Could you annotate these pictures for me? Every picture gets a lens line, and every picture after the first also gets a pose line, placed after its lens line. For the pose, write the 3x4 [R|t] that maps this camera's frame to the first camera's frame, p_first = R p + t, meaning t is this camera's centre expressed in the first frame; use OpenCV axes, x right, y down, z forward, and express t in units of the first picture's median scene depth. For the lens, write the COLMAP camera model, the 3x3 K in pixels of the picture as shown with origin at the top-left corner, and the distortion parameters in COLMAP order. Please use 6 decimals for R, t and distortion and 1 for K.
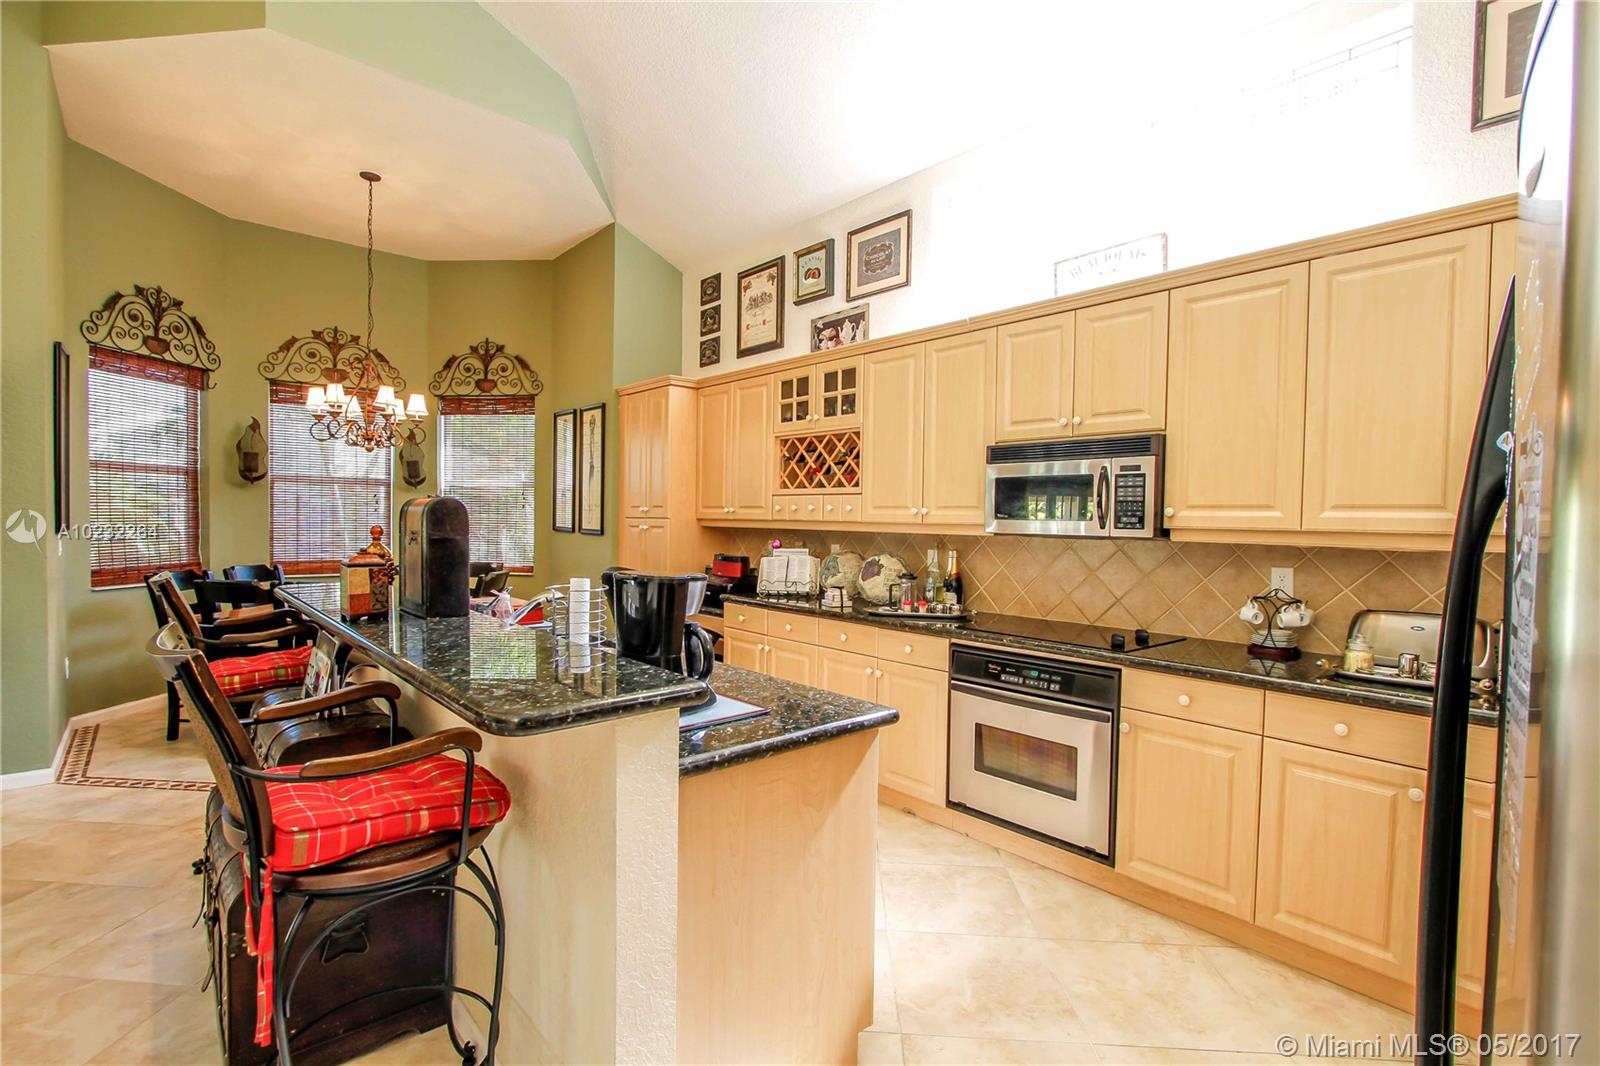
lens RADIAL K [[719.4, 0, 798.5], [0, 719.4, 537.9], [0, 0, 1]] dist [-0.013435, 0.000080]
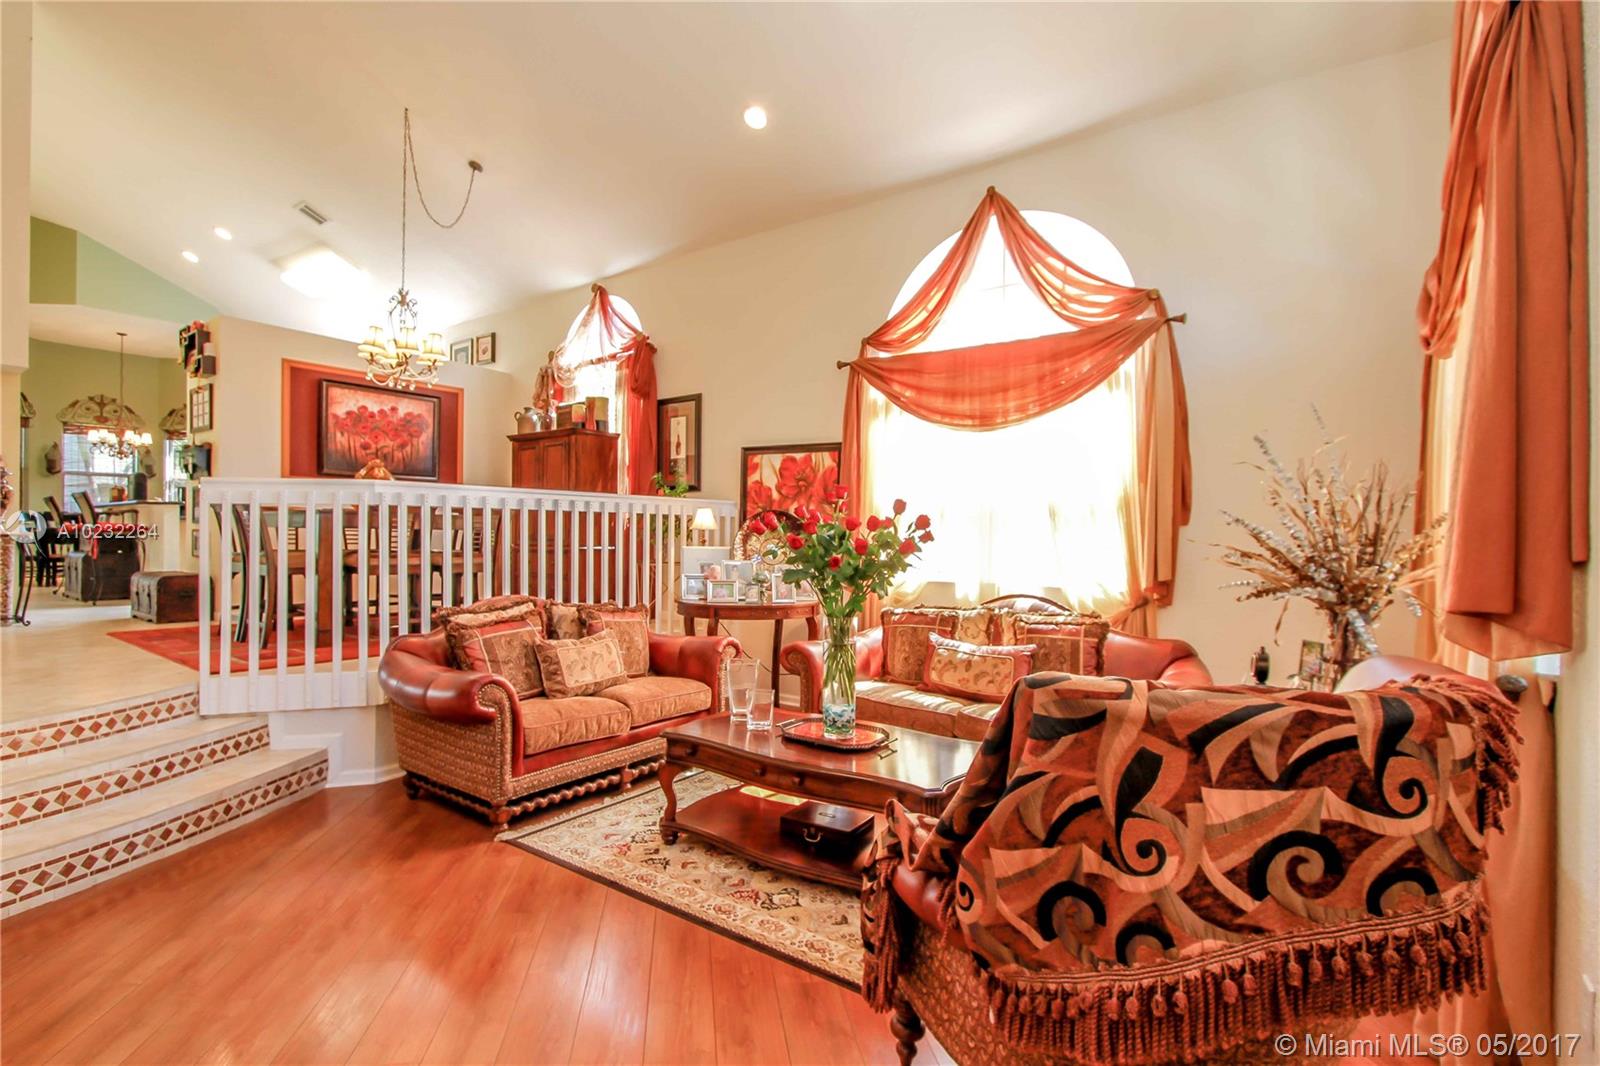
lens RADIAL K [[758.2, 0, 791.2], [0, 758.2, 539.5], [0, 0, 1]] dist [-0.013309, 0.001661]
pose [[0.983814, -0.008142, 0.179006, 0.952988], [0.011671, 0.999758, -0.018671, 0.179951], [-0.178811, 0.020458, 0.983671, -1.537133]]
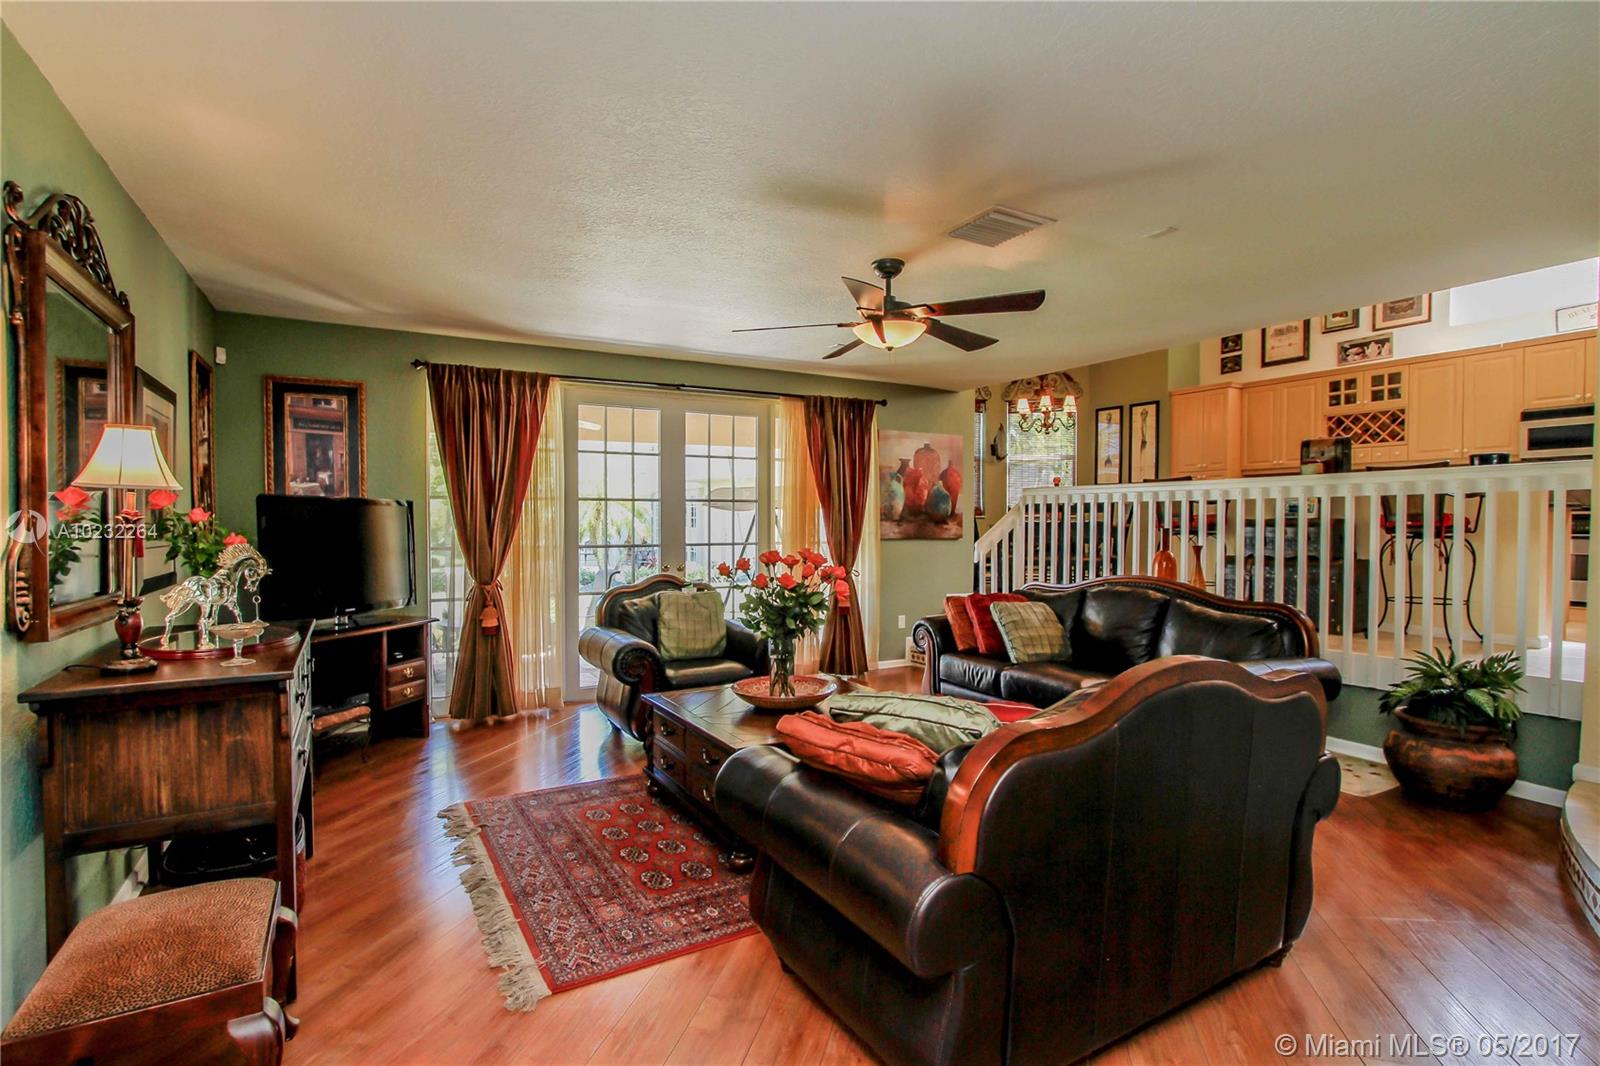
lens RADIAL K [[758.2, 0, 791.2], [0, 758.2, 539.5], [0, 0, 1]] dist [-0.013309, 0.001661]
pose [[0.976118, -0.010417, -0.216993, -0.779084], [0.009291, 0.999938, -0.006210, 0.131513], [0.217044, 0.004046, 0.976154, -0.872570]]
